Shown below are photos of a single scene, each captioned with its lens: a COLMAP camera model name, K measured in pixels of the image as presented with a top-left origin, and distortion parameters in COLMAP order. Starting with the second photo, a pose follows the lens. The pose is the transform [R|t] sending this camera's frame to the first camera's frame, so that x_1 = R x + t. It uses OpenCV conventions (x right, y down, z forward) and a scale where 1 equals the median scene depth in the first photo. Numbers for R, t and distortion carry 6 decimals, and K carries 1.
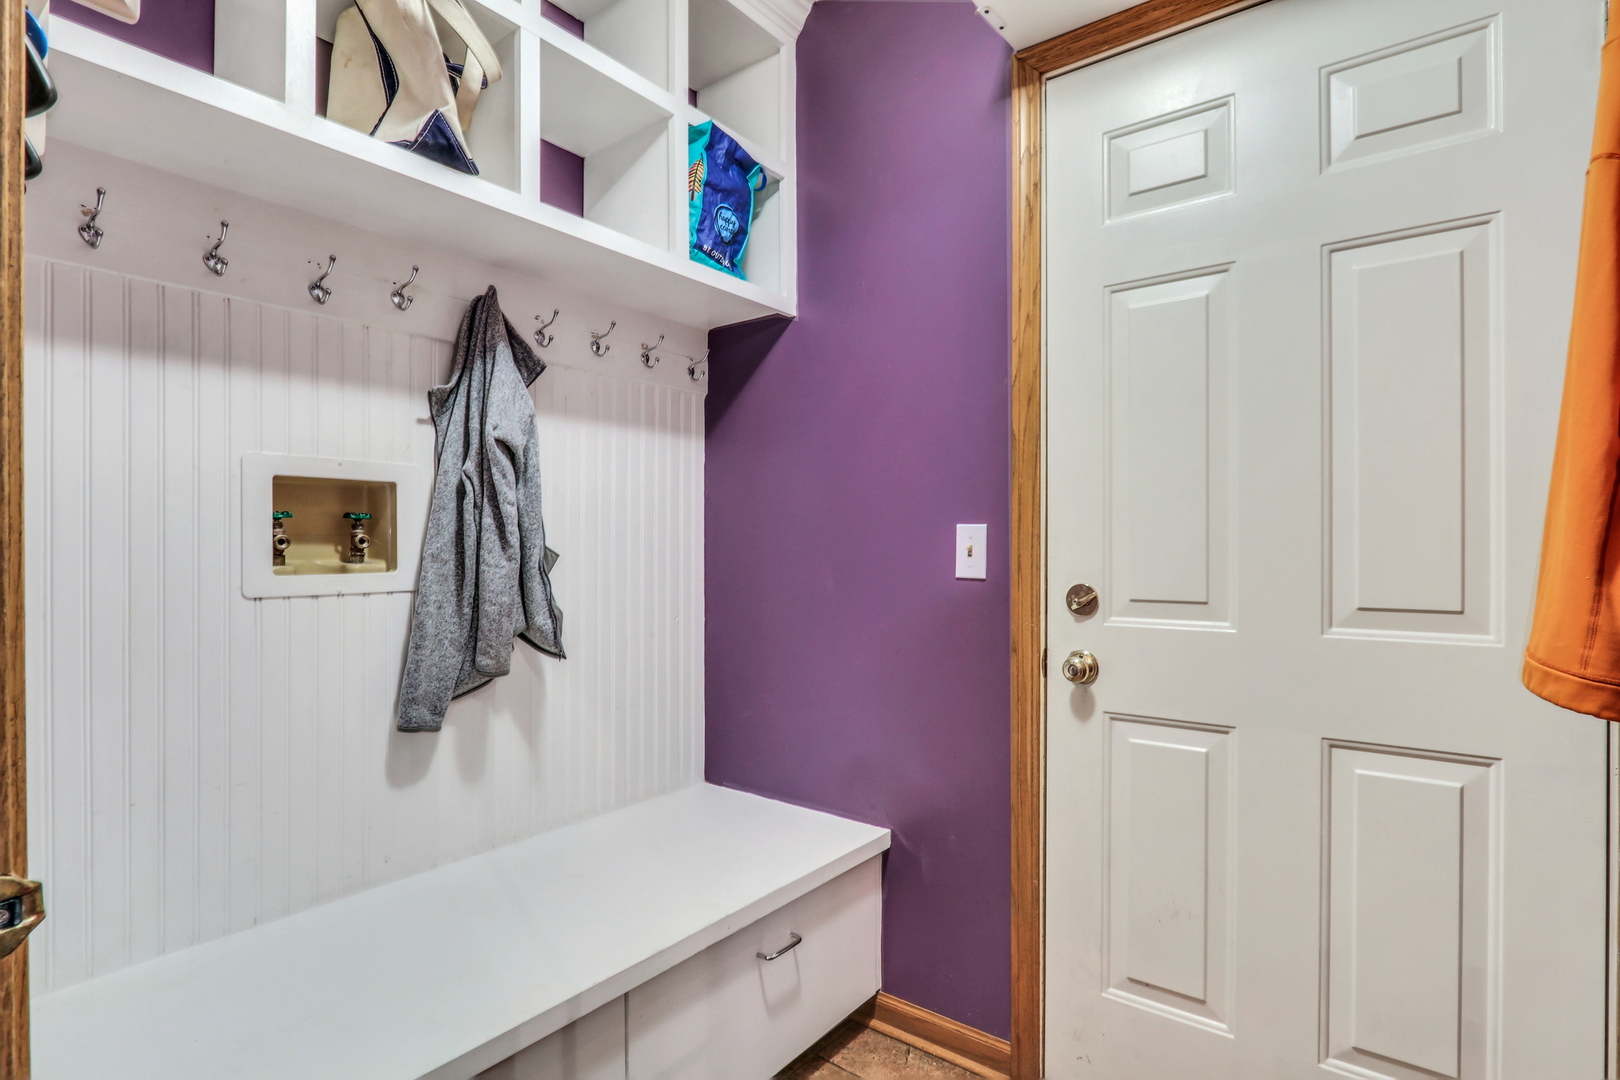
lens RADIAL K [[796.1, 0, 801.3], [0, 796.1, 548.7], [0, 0, 1]] dist [-0.017326, 0.000821]
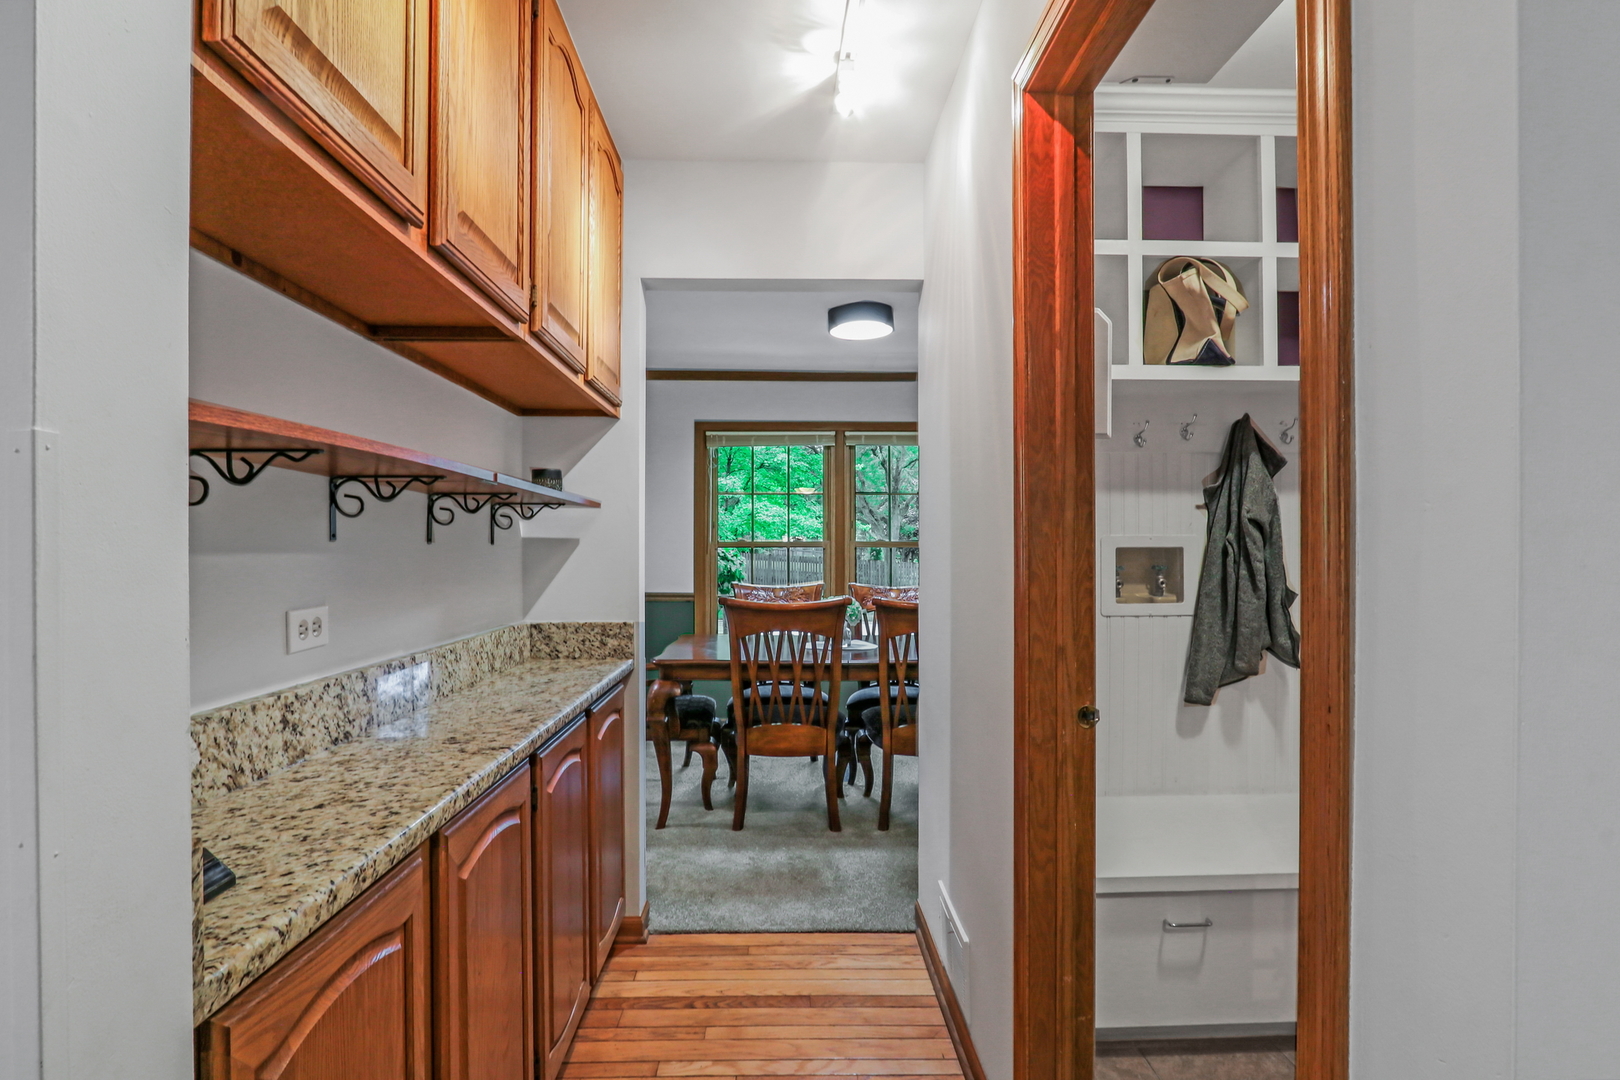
lens RADIAL K [[796.1, 0, 801.3], [0, 796.1, 548.7], [0, 0, 1]] dist [-0.017326, 0.000821]
pose [[0.621952, 0.001475, -0.783054, 0.263848], [-0.000082, 0.999998, 0.001819, -0.082170], [0.783055, -0.001067, 0.621952, -0.600854]]
